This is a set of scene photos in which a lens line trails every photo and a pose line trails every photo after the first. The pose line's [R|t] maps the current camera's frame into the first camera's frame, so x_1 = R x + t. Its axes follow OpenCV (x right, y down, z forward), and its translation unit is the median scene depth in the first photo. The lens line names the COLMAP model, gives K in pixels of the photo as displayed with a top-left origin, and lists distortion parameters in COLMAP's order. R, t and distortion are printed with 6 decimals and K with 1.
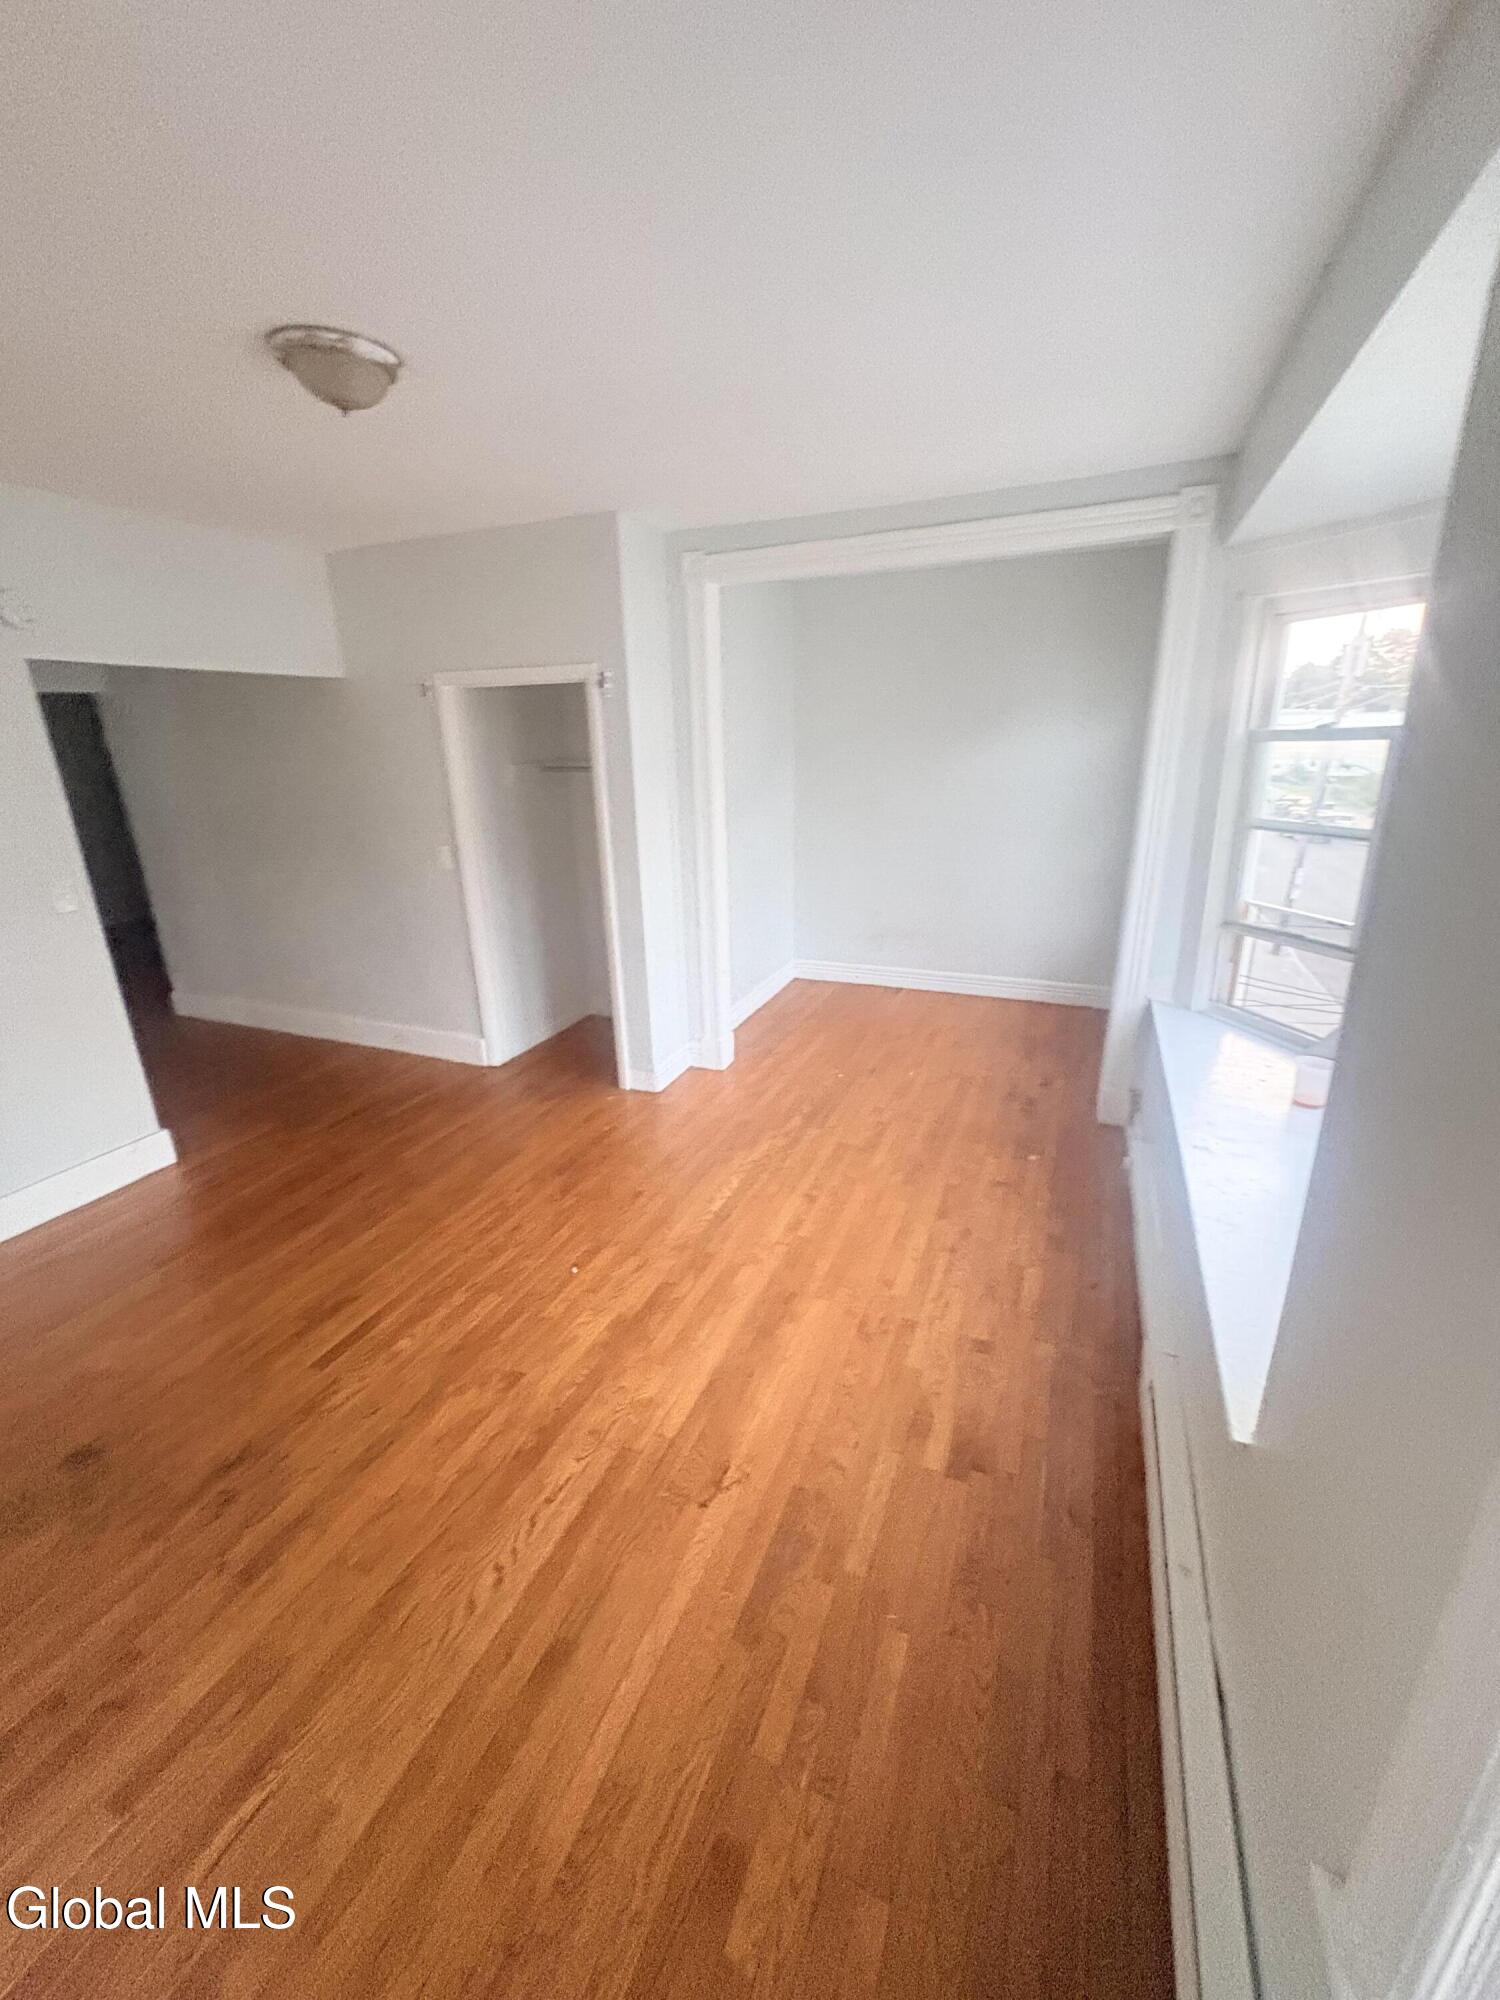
lens RADIAL K [[795.8, 0, 756.4], [0, 795.8, 999.6], [0, 0, 1]] dist [0.005737, -0.001225]
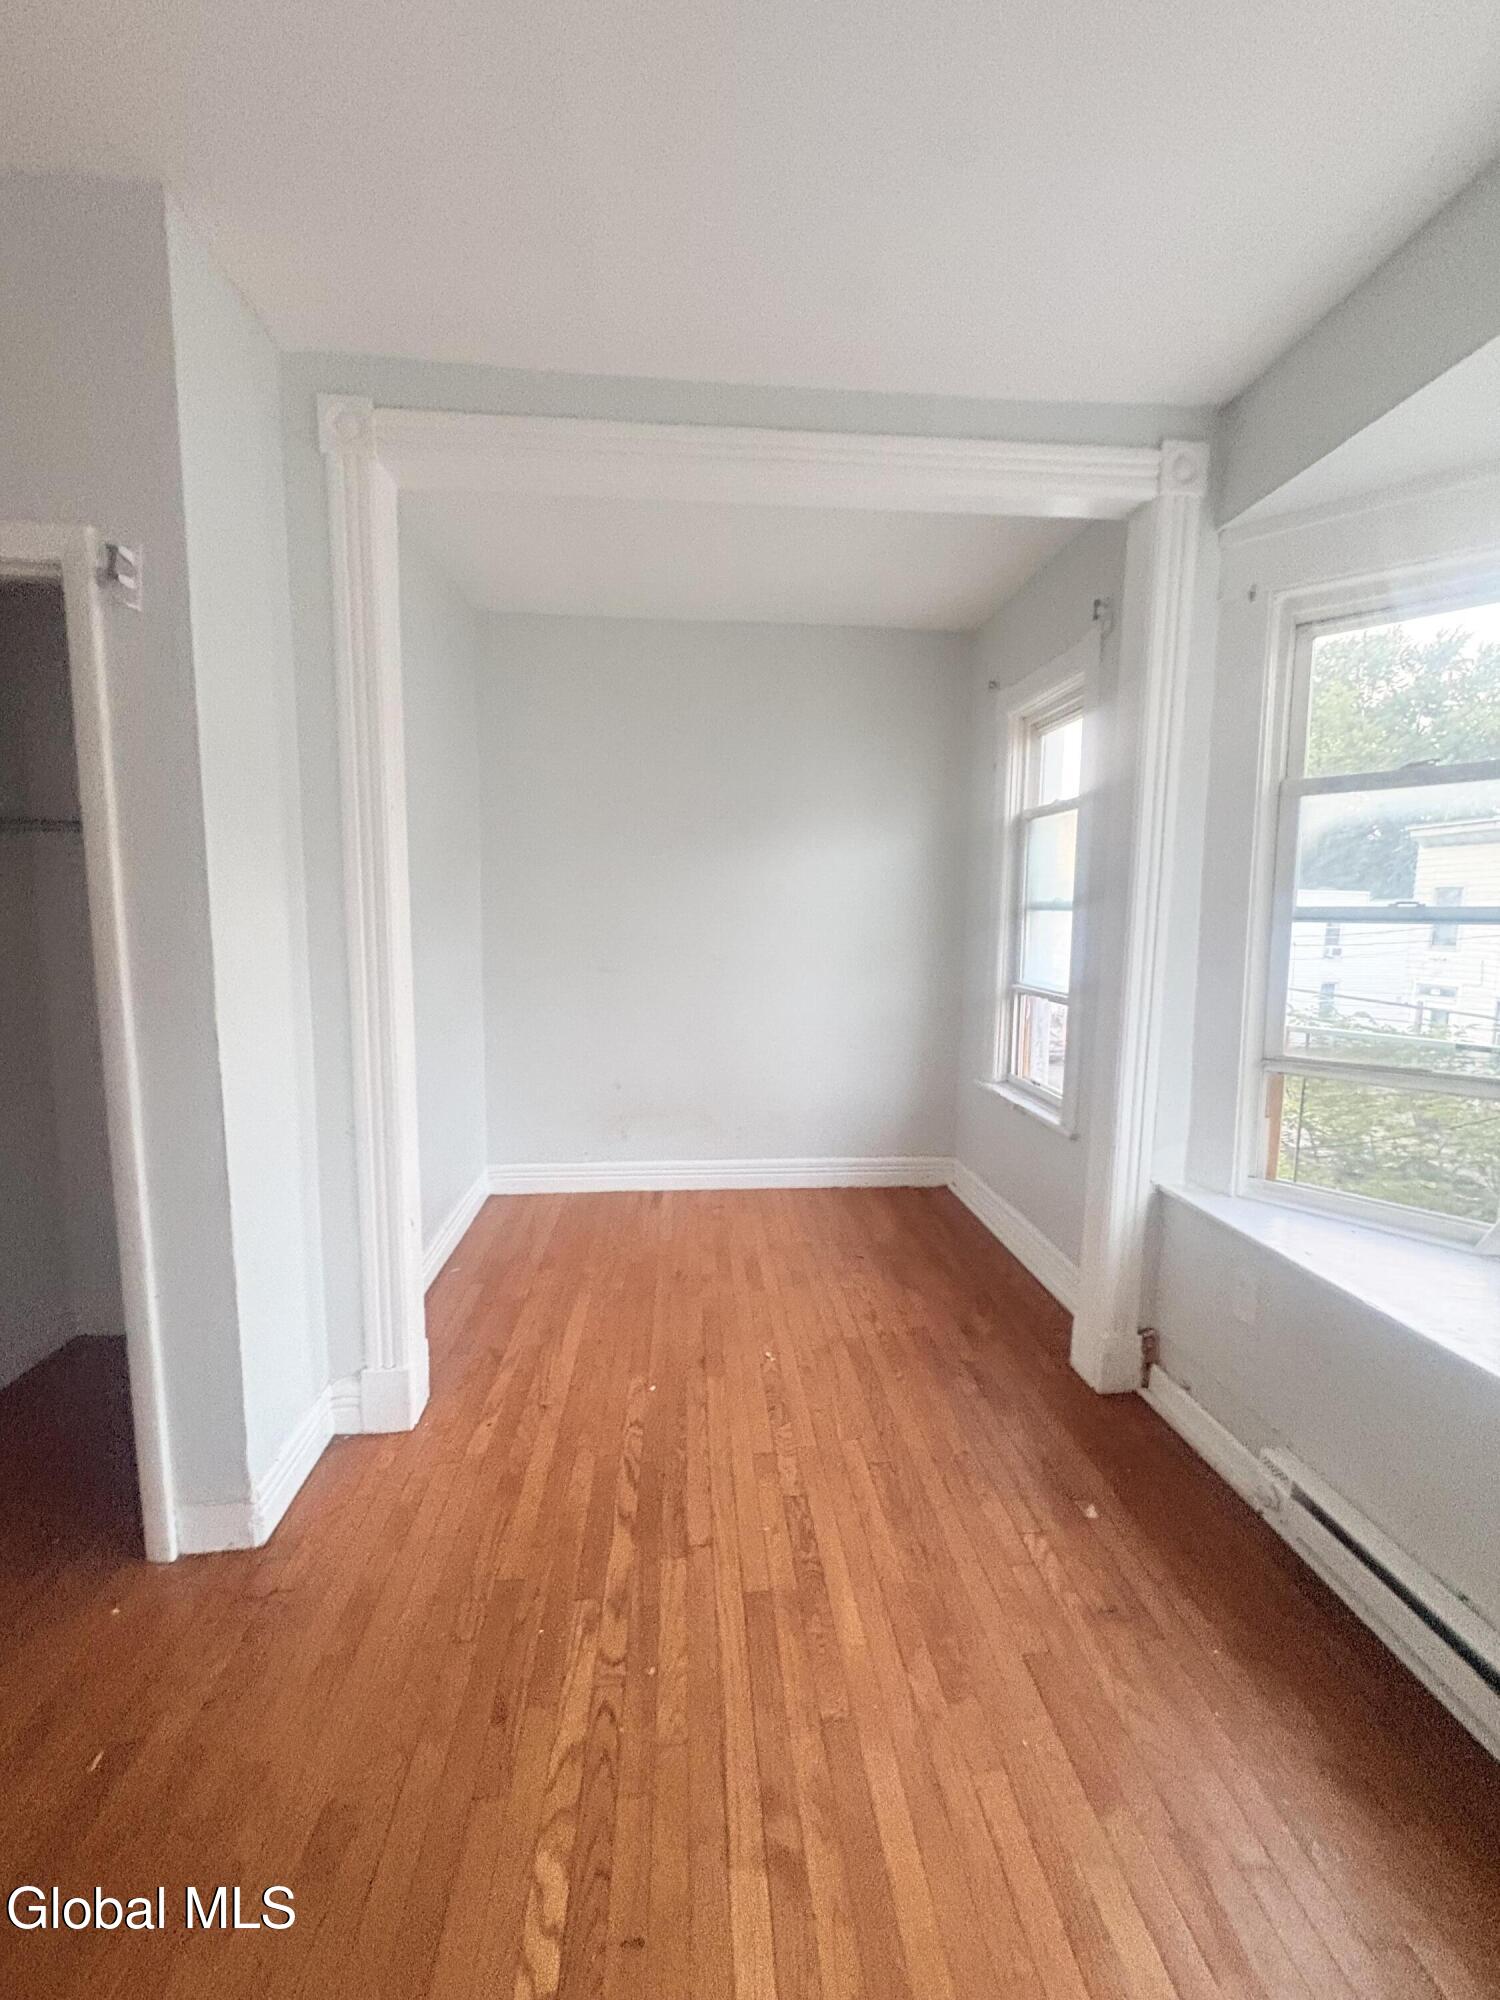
lens RADIAL K [[795.8, 0, 749.3], [0, 795.8, 999.7], [0, 0, 1]] dist [0.005737, -0.001225]
pose [[0.888958, -0.023164, 0.457403, -0.125943], [0.118558, 0.976316, -0.180971, -0.090429], [-0.442378, 0.215105, 0.870650, 0.717786]]
